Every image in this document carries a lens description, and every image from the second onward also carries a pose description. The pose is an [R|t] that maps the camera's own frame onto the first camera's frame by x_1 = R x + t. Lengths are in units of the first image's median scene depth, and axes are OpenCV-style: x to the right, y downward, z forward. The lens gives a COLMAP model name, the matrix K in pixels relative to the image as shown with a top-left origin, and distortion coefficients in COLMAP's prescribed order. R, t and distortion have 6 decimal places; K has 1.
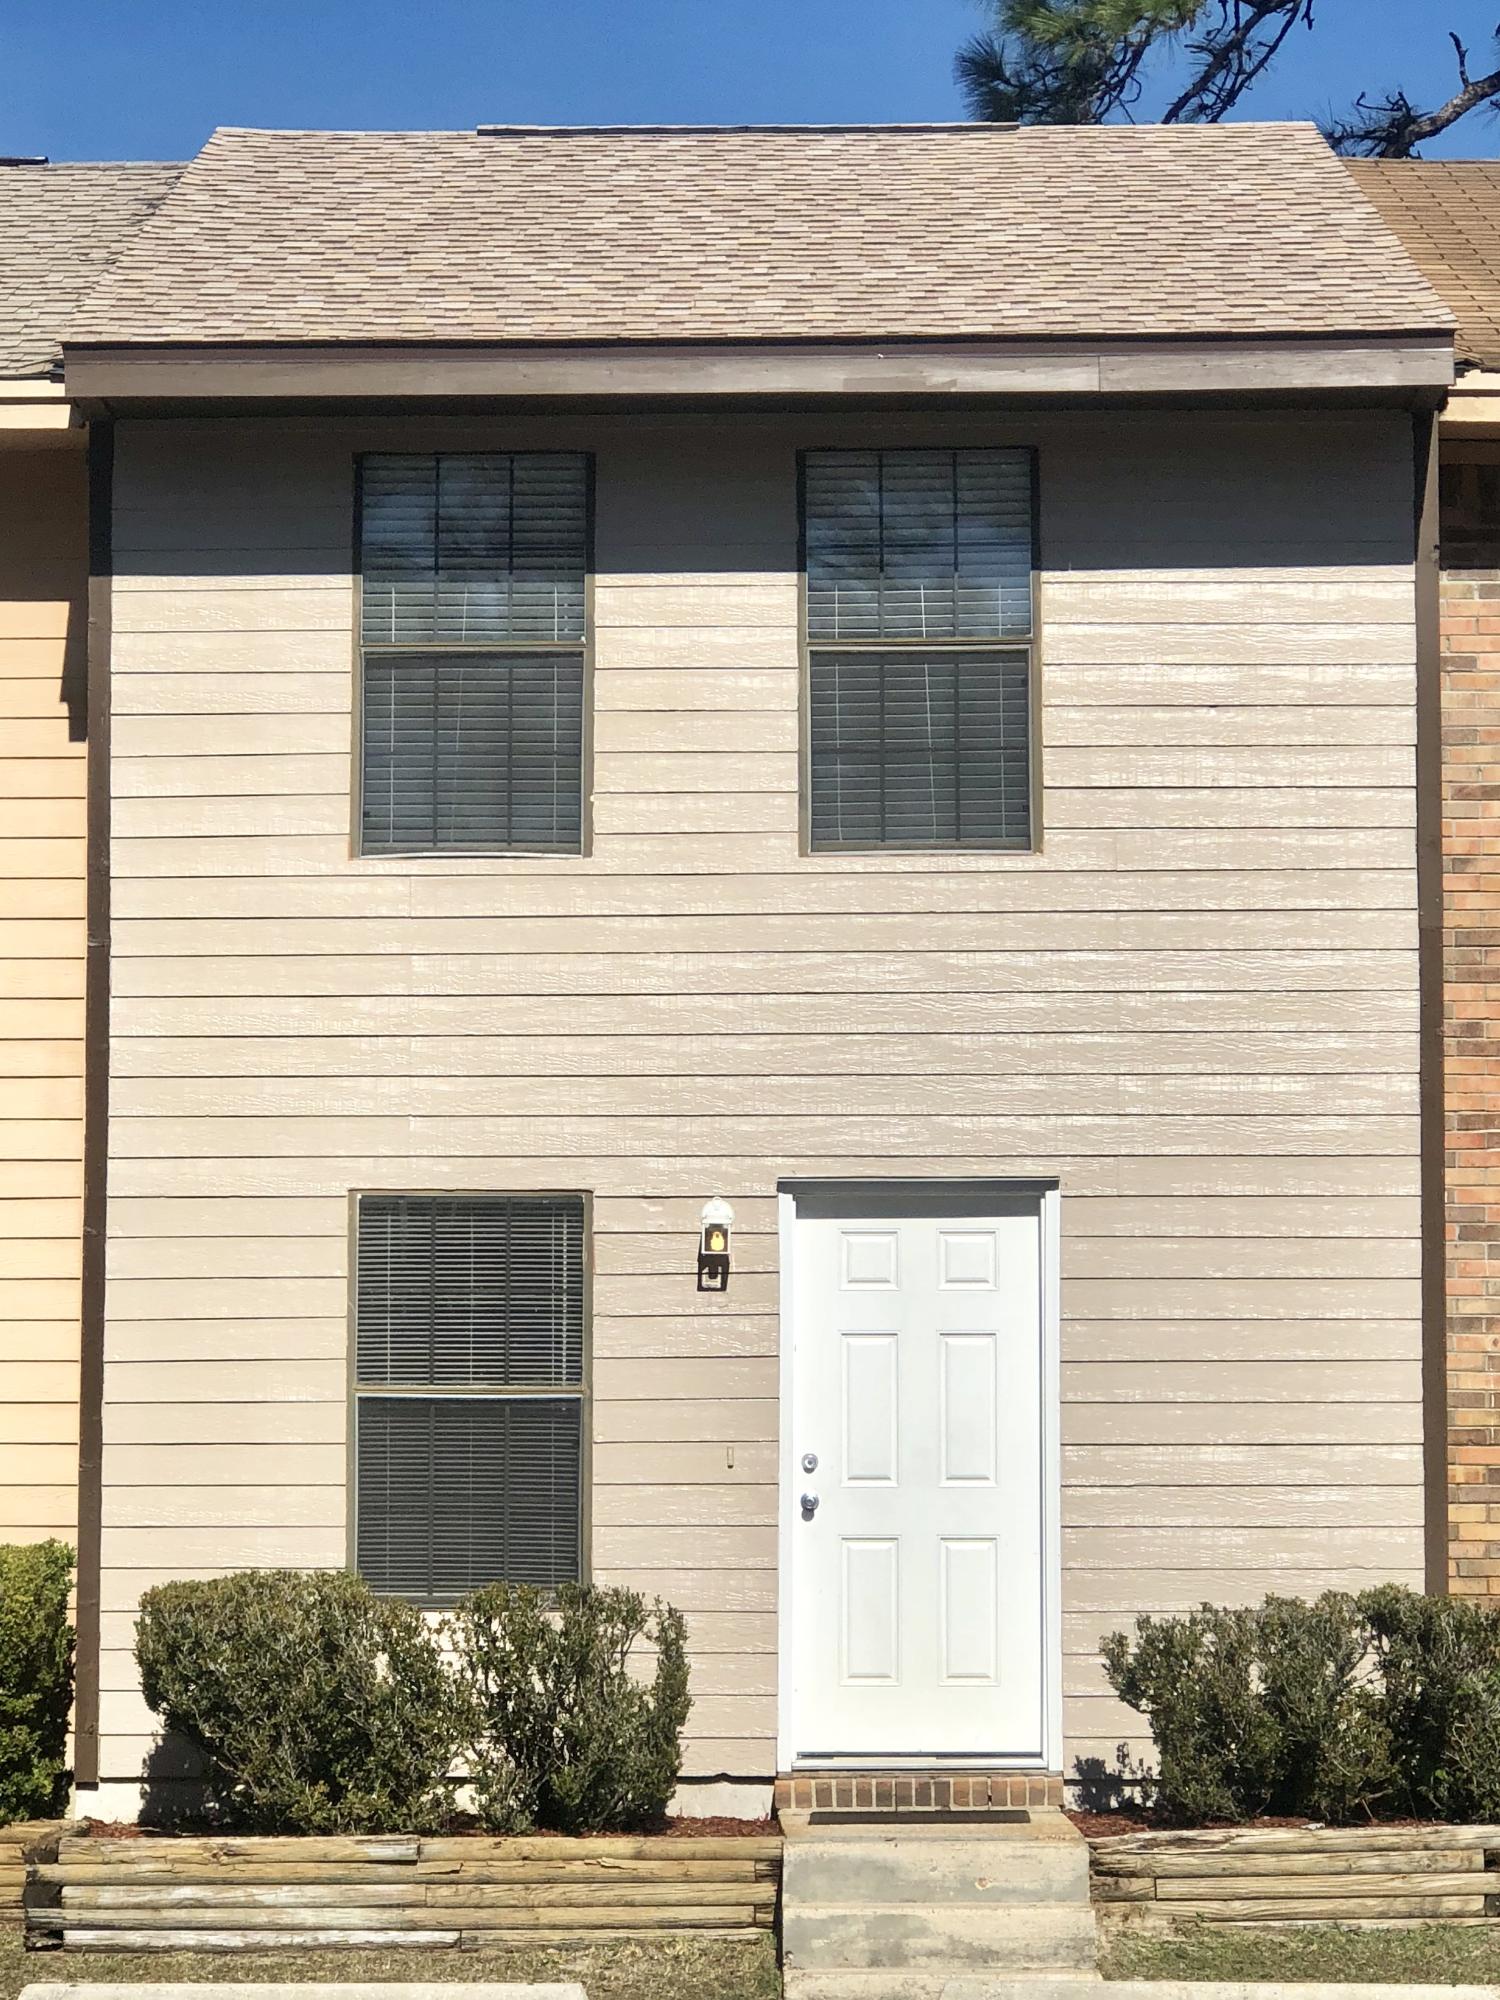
lens RADIAL K [[5185.3, 0, 750.0], [0, 5185.3, 1000.0], [0, 0, 1]] dist [-0.339966, 14.938522]
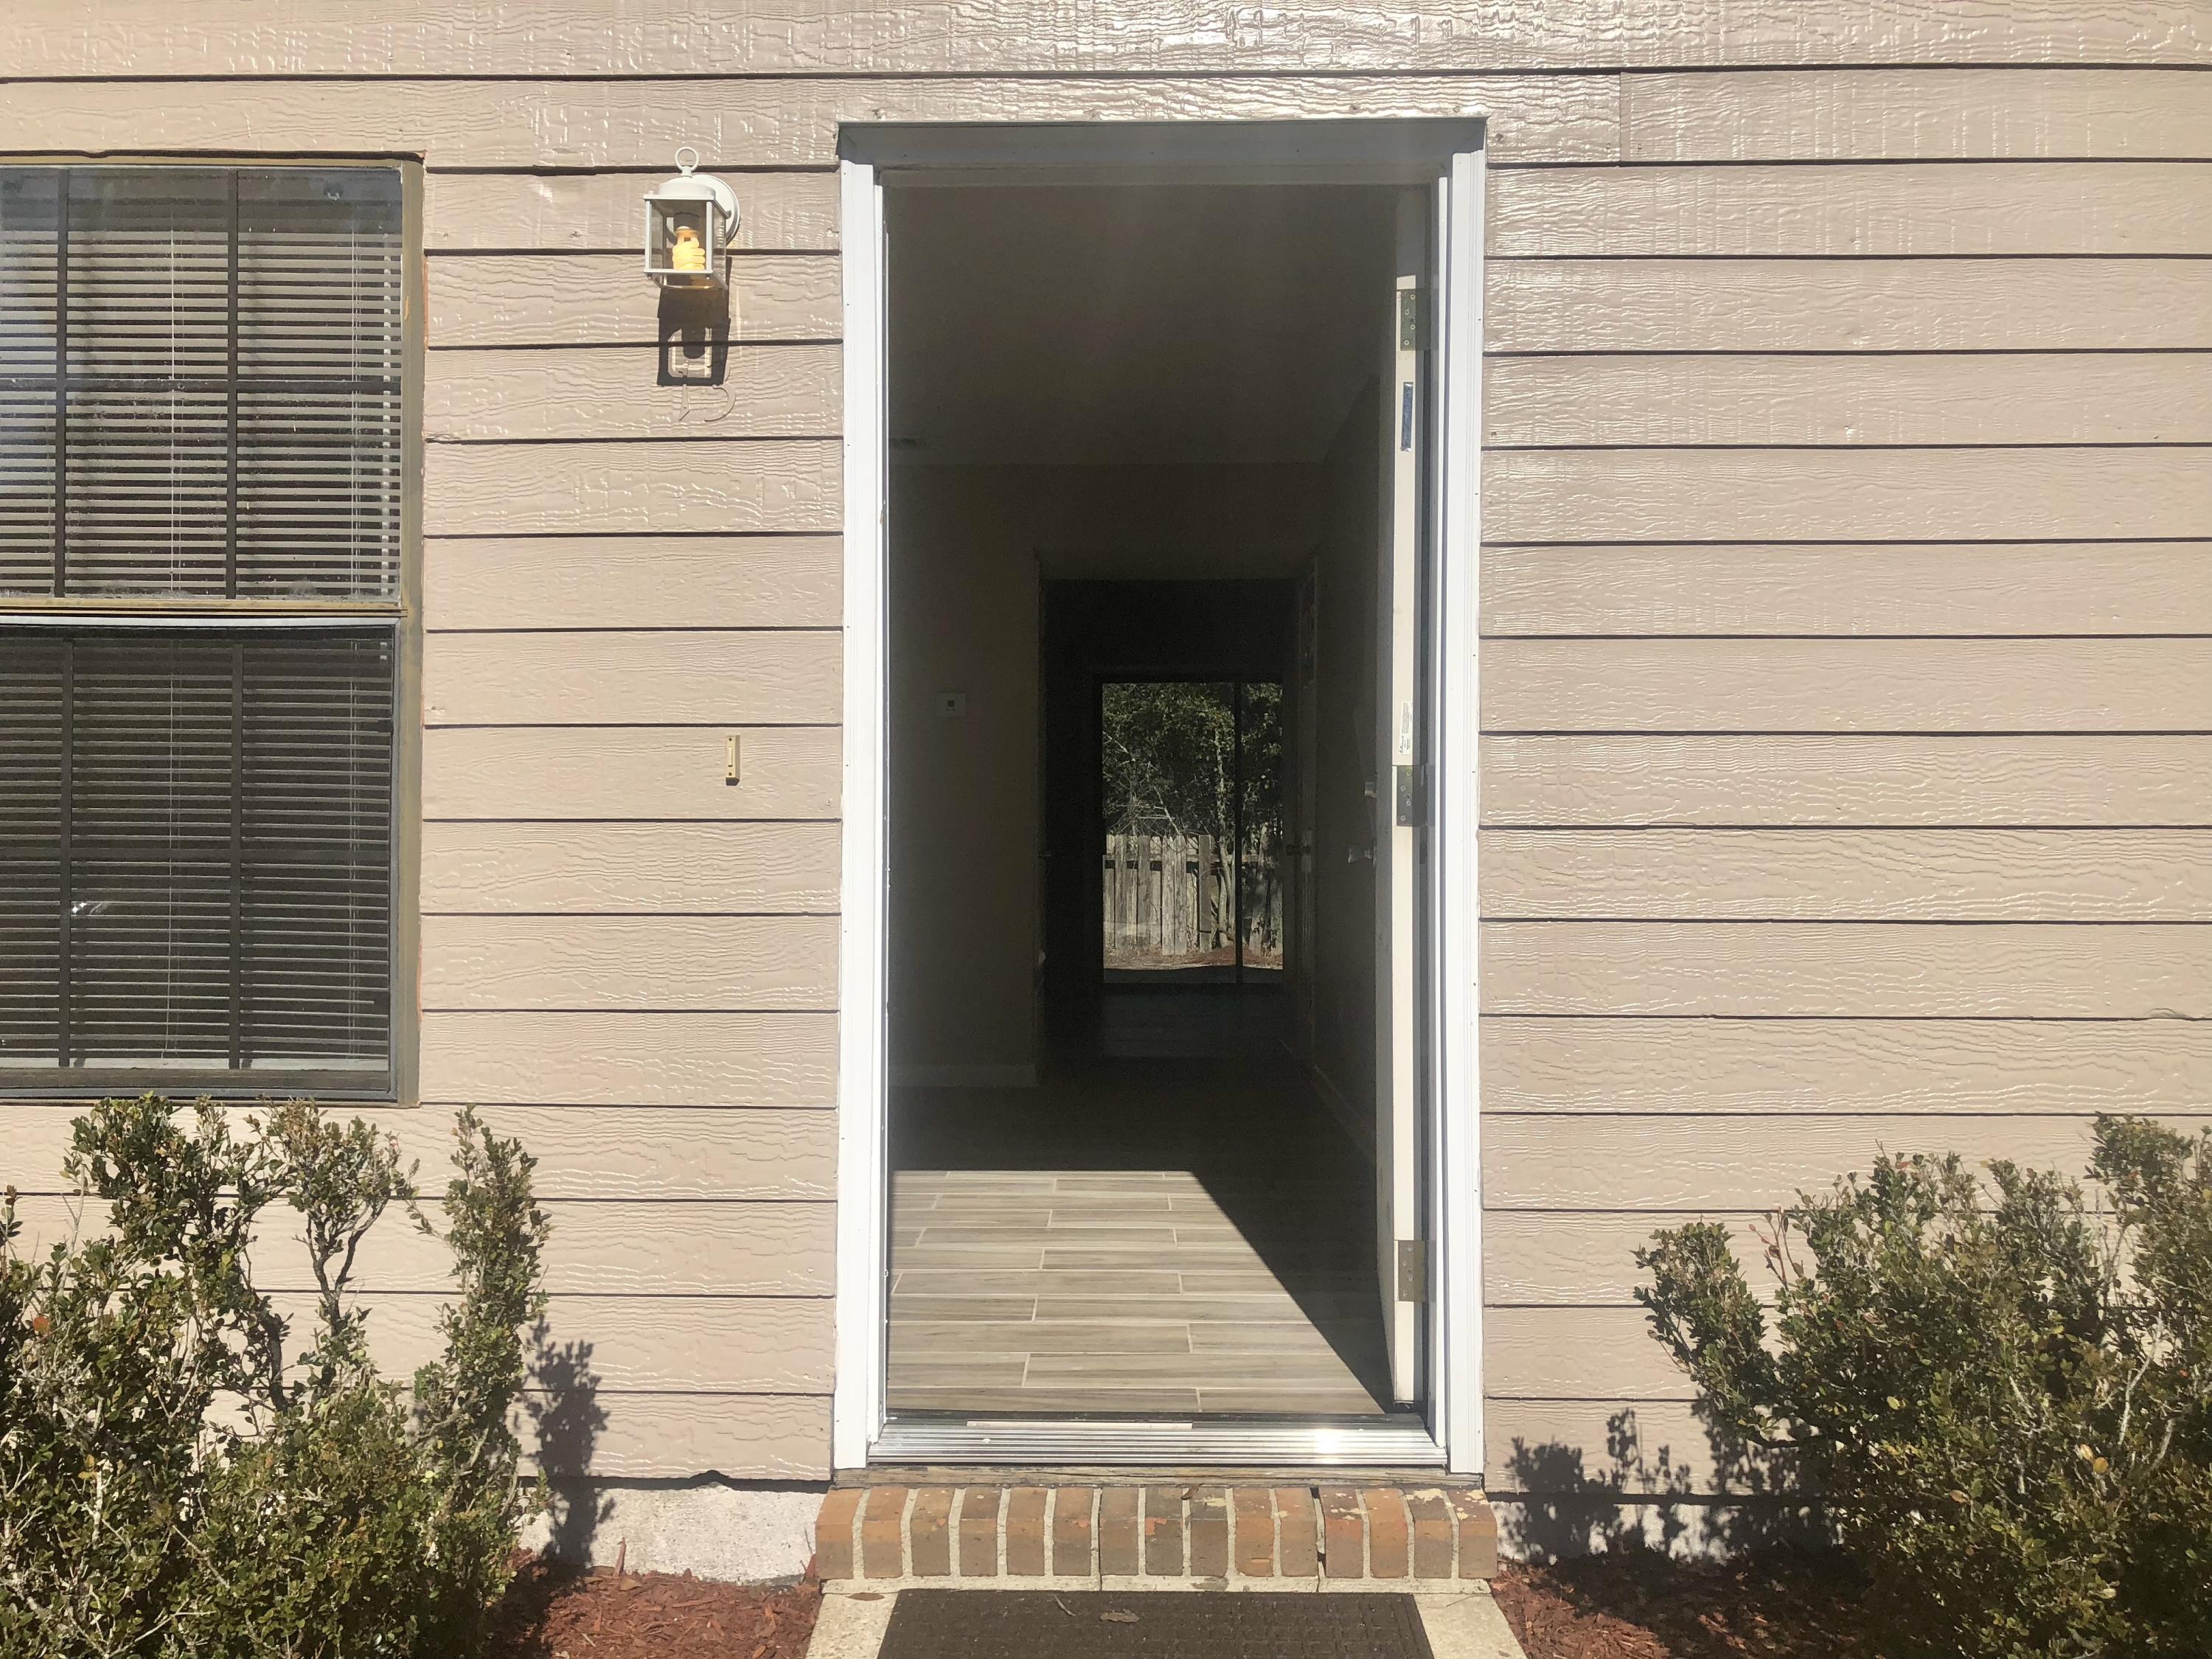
lens RADIAL K [[1809.5, 0, 1102.4], [0, 1809.5, 837.6], [0, 0, 1]] dist [0.040731, -0.008986]
pose [[0.999947, 0.001132, 0.010229, 0.026478], [-0.002279, 0.993611, 0.112834, 0.077852], [-0.010036, -0.112851, 0.993561, 0.850780]]
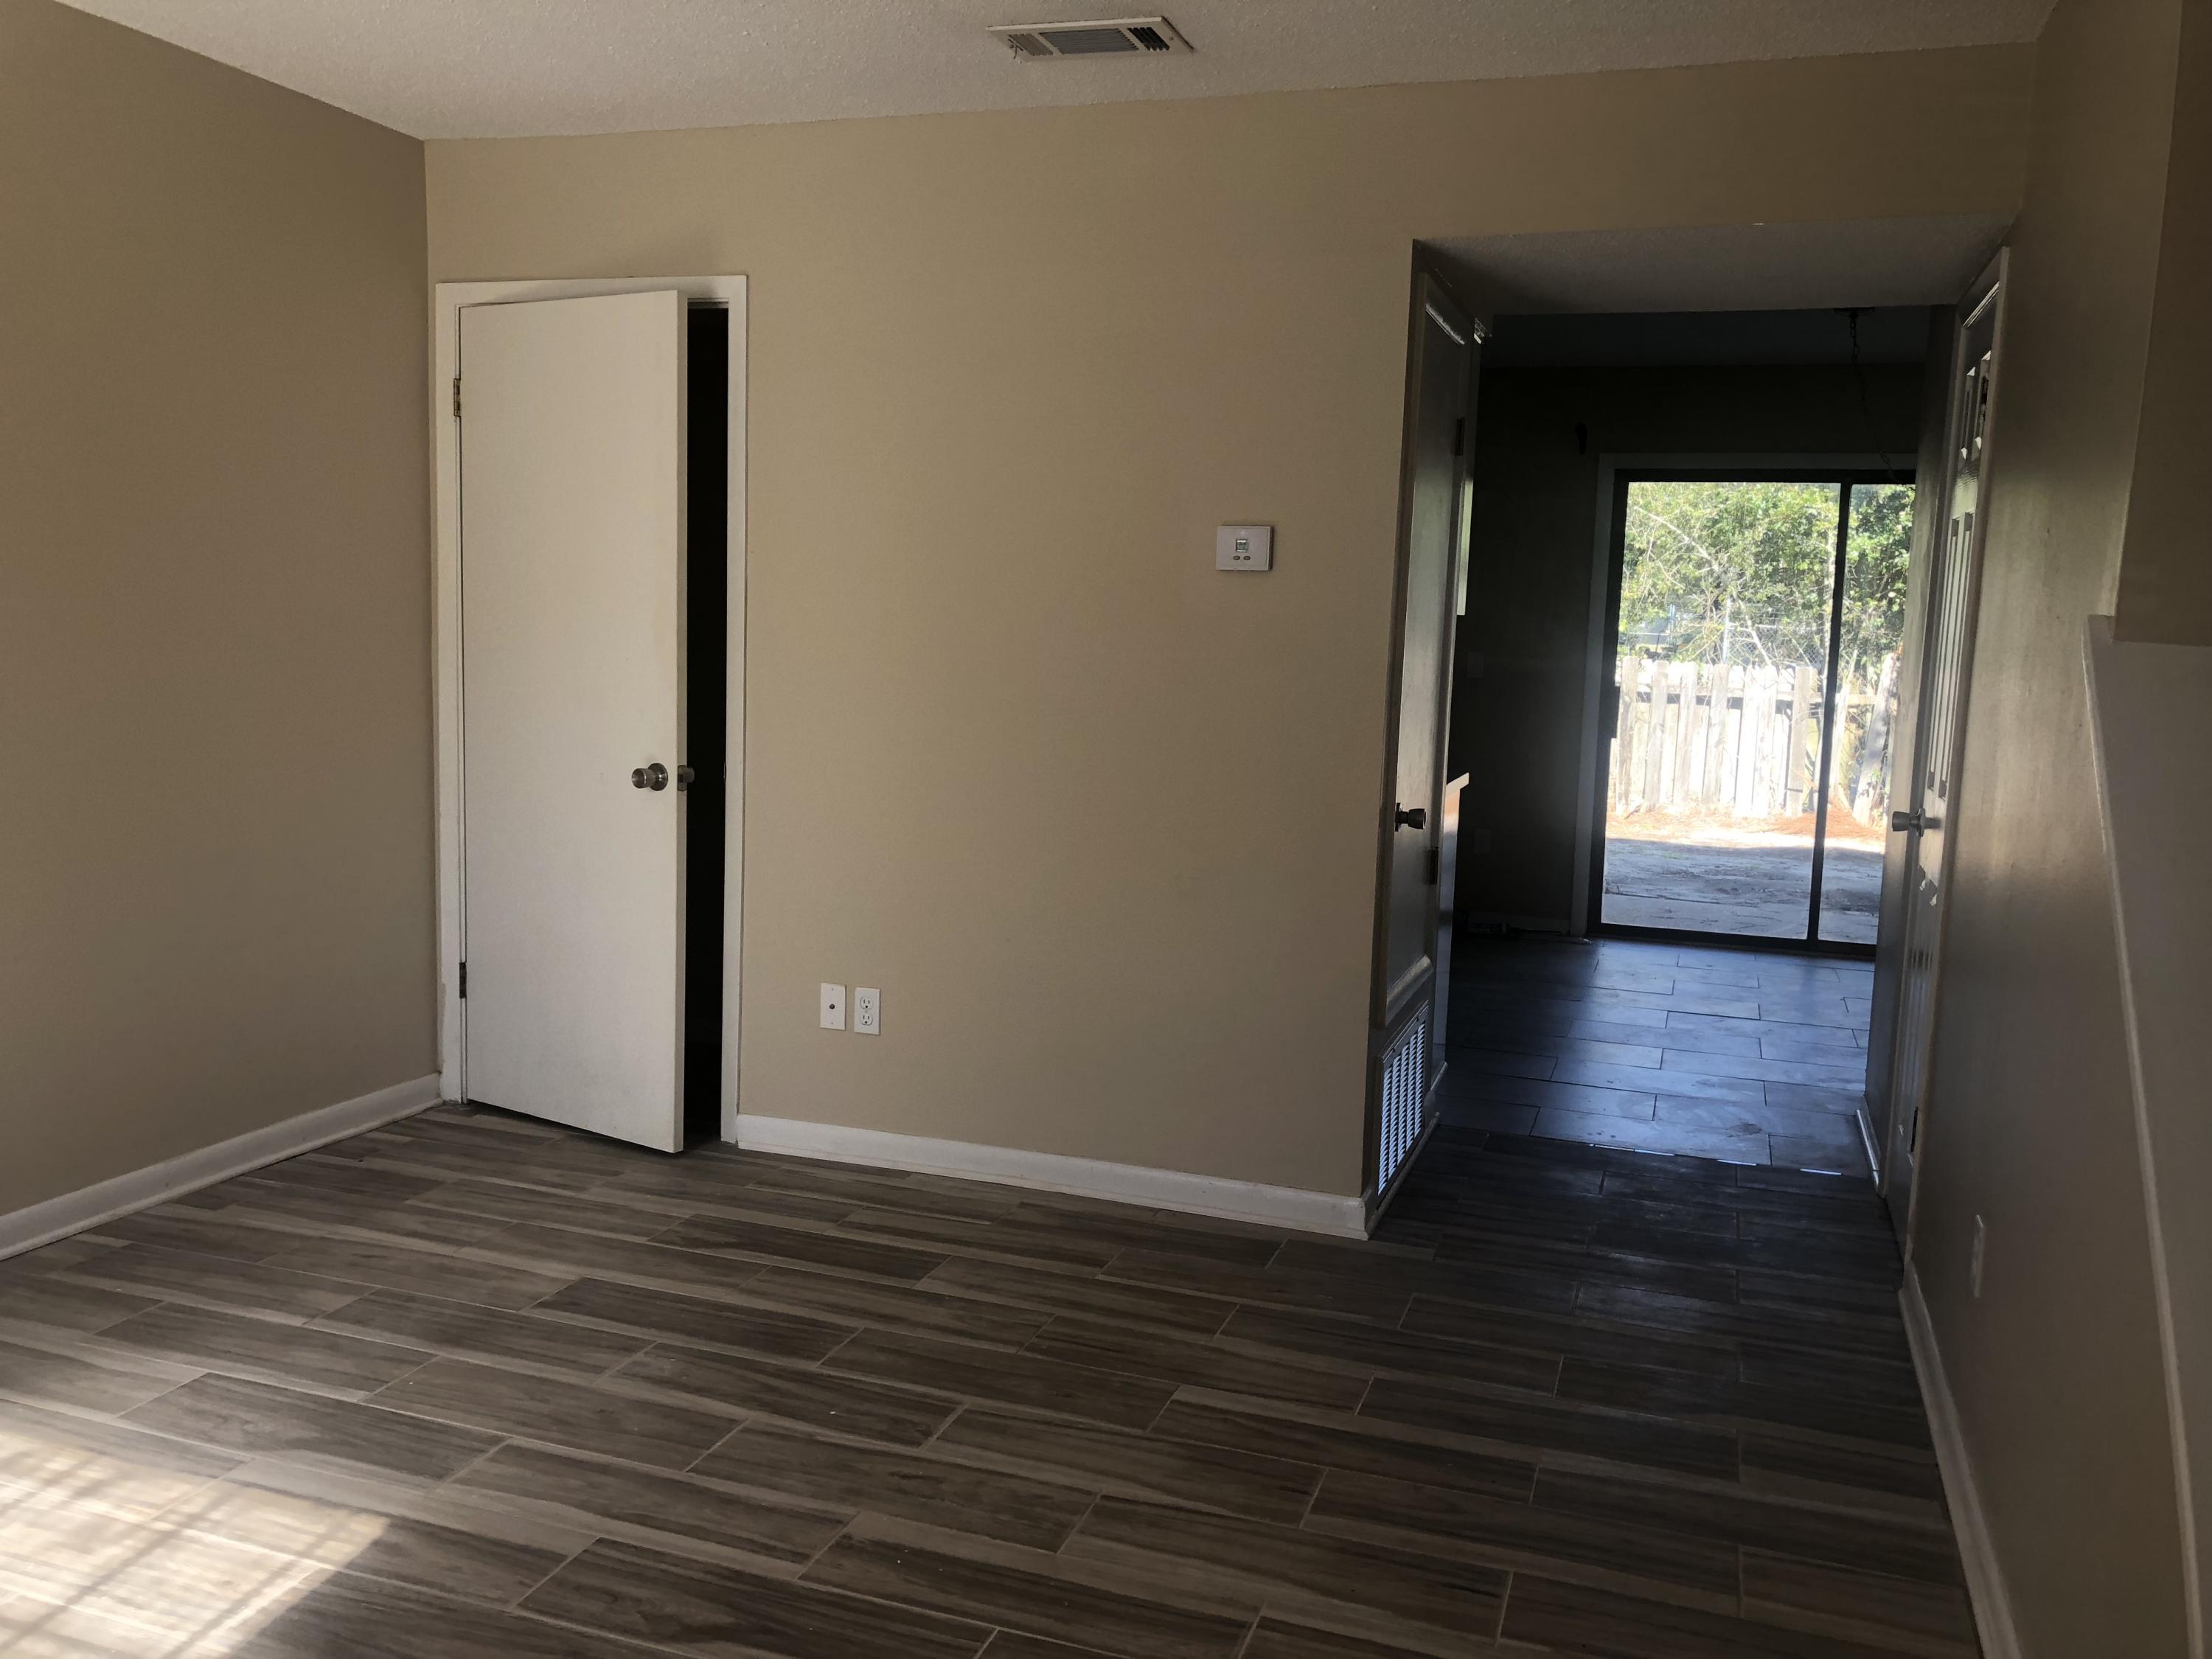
lens RADIAL K [[1836.6, 0, 1098.2], [0, 1836.6, 823.8], [0, 0, 1]] dist [0.021069, 0.004376]
pose [[0.952036, 0.068606, -0.298197, 0.068388], [0.000677, 0.974066, 0.226264, 0.071807], [0.305987, -0.215613, 0.927299, 1.185834]]
